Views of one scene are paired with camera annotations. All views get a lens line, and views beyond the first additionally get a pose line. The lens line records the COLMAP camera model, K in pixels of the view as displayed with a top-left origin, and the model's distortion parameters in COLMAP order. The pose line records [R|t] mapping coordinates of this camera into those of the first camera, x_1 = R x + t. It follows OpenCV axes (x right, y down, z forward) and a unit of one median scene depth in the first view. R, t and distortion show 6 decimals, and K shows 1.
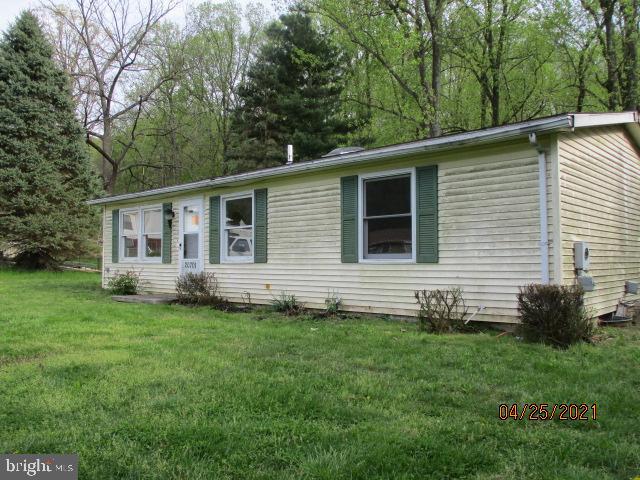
lens RADIAL K [[528.0, 0, 319.9], [0, 528.0, 239.2], [0, 0, 1]] dist [-0.019220, -0.012659]
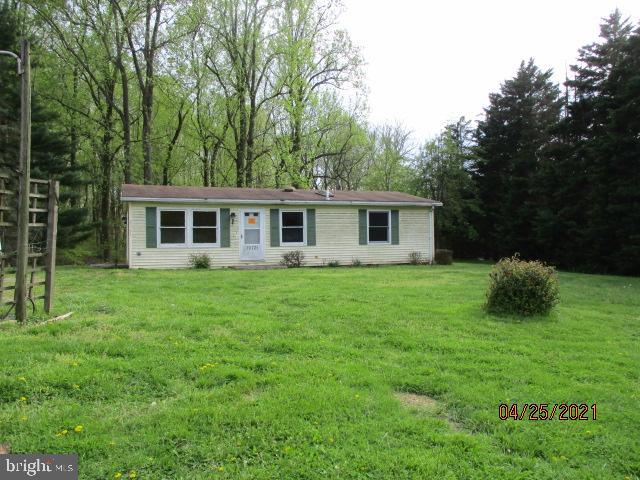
lens RADIAL K [[528.0, 0, 320.0], [0, 528.0, 239.9], [0, 0, 1]] dist [-0.019220, -0.012659]
pose [[0.453184, 0.000642, 0.891417, -2.212608], [-0.025594, 0.999597, 0.012292, -0.003221], [-0.891049, -0.028385, 0.453018, 0.067317]]
